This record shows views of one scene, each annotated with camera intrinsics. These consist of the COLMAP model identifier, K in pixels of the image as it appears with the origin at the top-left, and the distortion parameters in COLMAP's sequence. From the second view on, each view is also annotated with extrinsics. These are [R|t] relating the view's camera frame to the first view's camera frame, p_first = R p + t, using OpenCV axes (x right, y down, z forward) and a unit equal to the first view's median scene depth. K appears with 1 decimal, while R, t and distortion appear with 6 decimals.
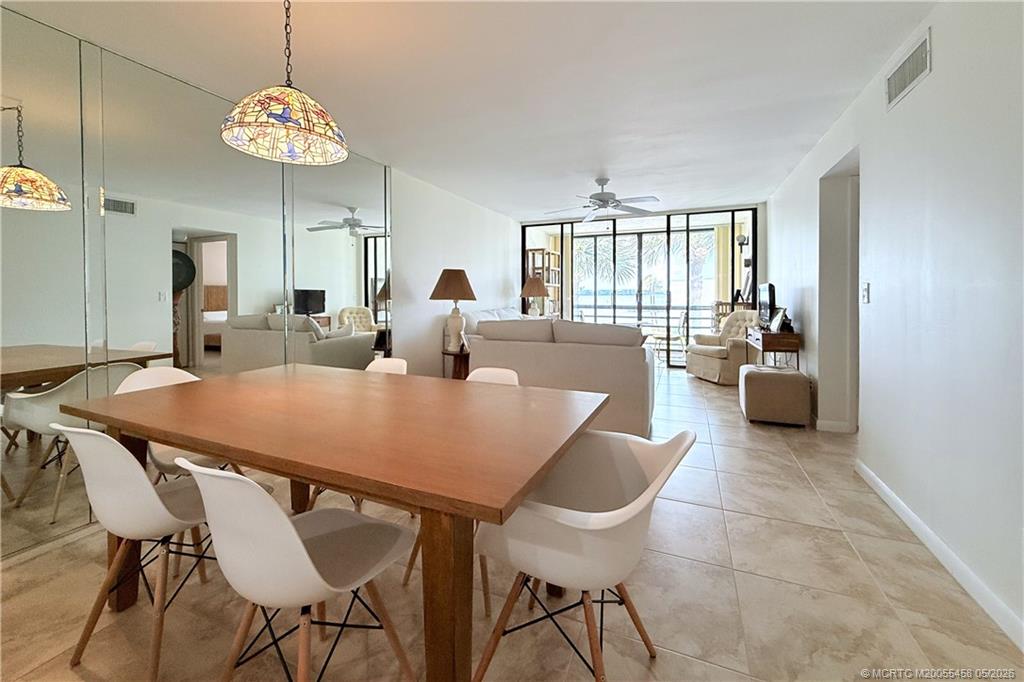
lens RADIAL K [[409.7, 0, 510.0], [0, 409.7, 304.1], [0, 0, 1]] dist [-0.002976, 0.000161]
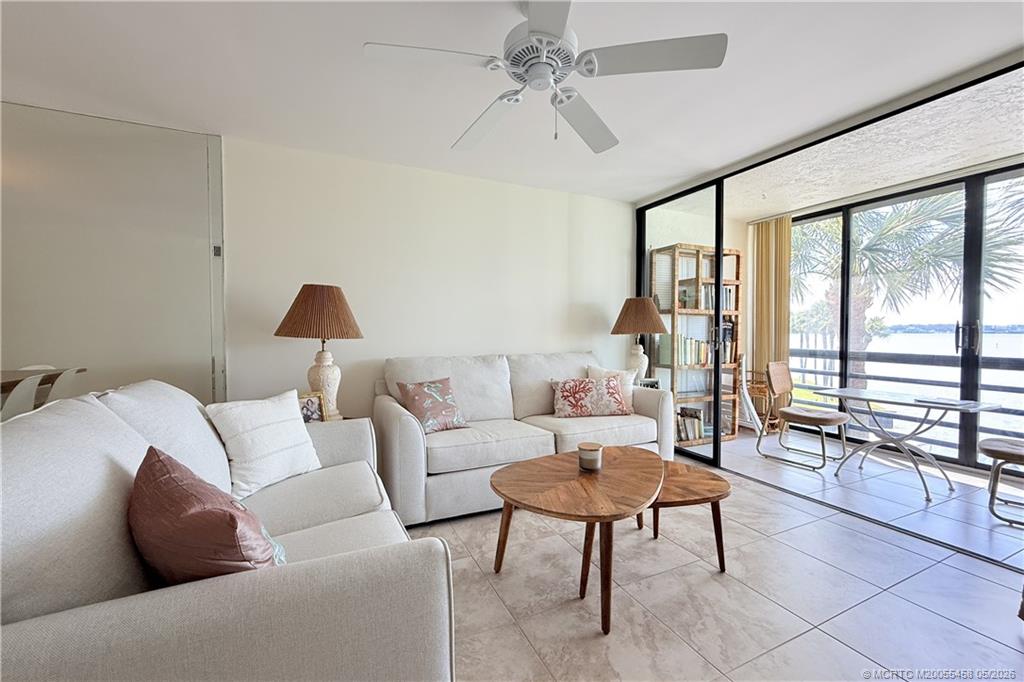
lens RADIAL K [[409.7, 0, 506.6], [0, 409.7, 337.1], [0, 0, 1]] dist [-0.002976, 0.000161]
pose [[0.735399, 0.016198, -0.677441, 0.308115], [-0.021302, 0.999773, 0.000781, -0.008193], [0.677300, 0.013856, 0.735577, 0.484911]]
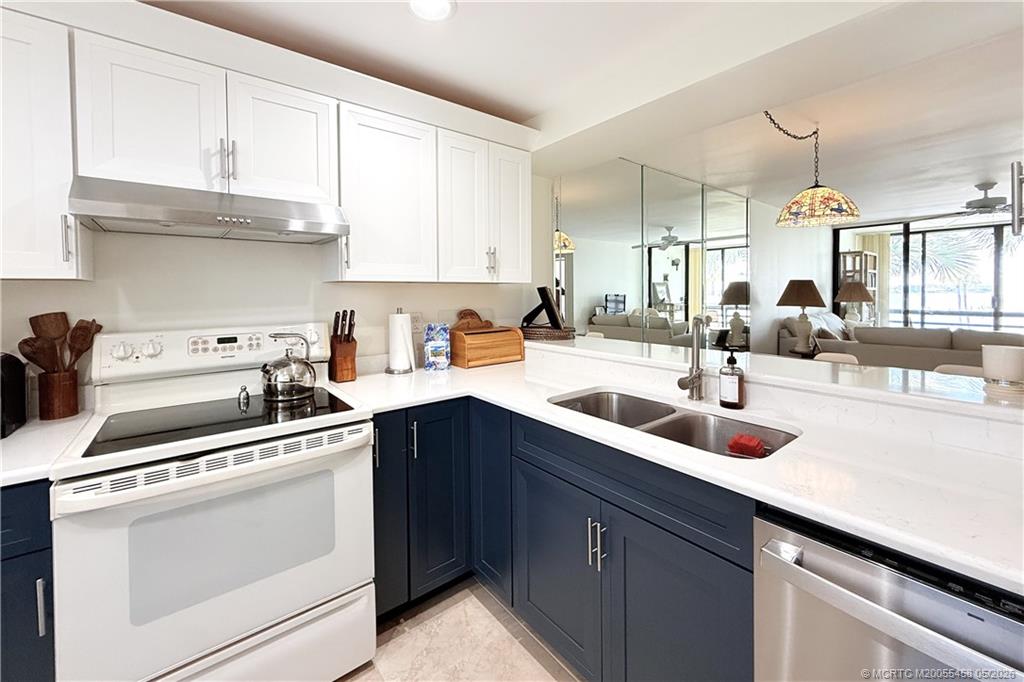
lens RADIAL K [[409.7, 0, 507.2], [0, 409.7, 298.2], [0, 0, 1]] dist [-0.002976, 0.000161]
pose [[0.878709, 0.003432, -0.477345, -0.206166], [-0.008495, 0.999928, -0.008449, -0.010790], [0.477282, 0.011479, 0.878675, -0.259235]]
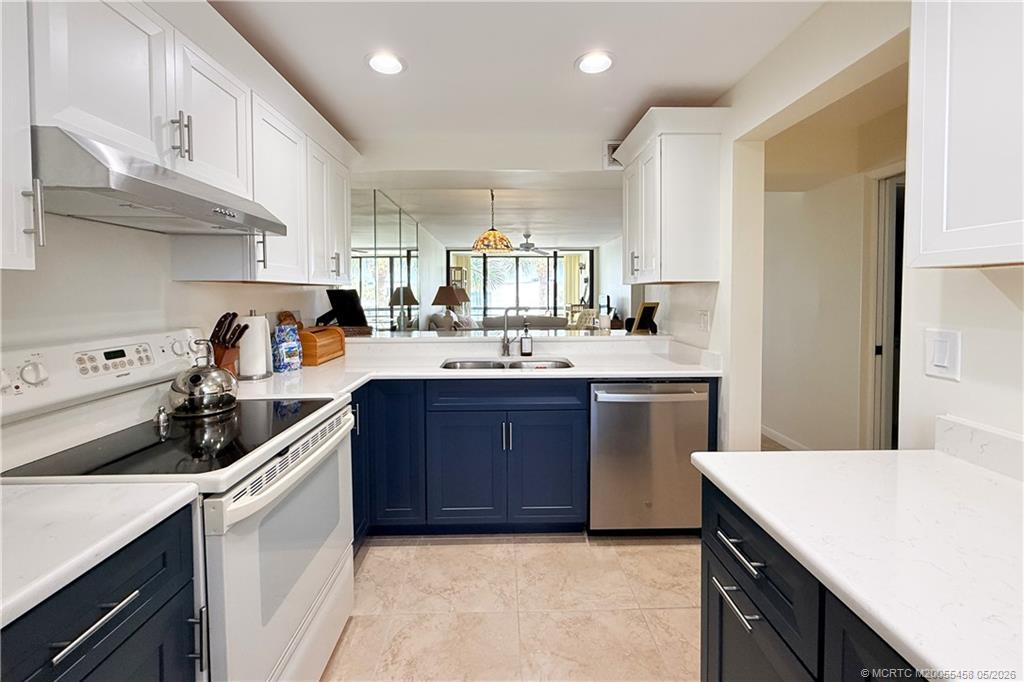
lens RADIAL K [[409.7, 0, 513.8], [0, 409.7, 303.0], [0, 0, 1]] dist [-0.002976, 0.000161]
pose [[0.906820, -0.010113, 0.421396, -0.373243], [0.012681, 0.999914, -0.003292, -0.007117], [-0.421327, 0.008329, 0.906871, -0.364487]]
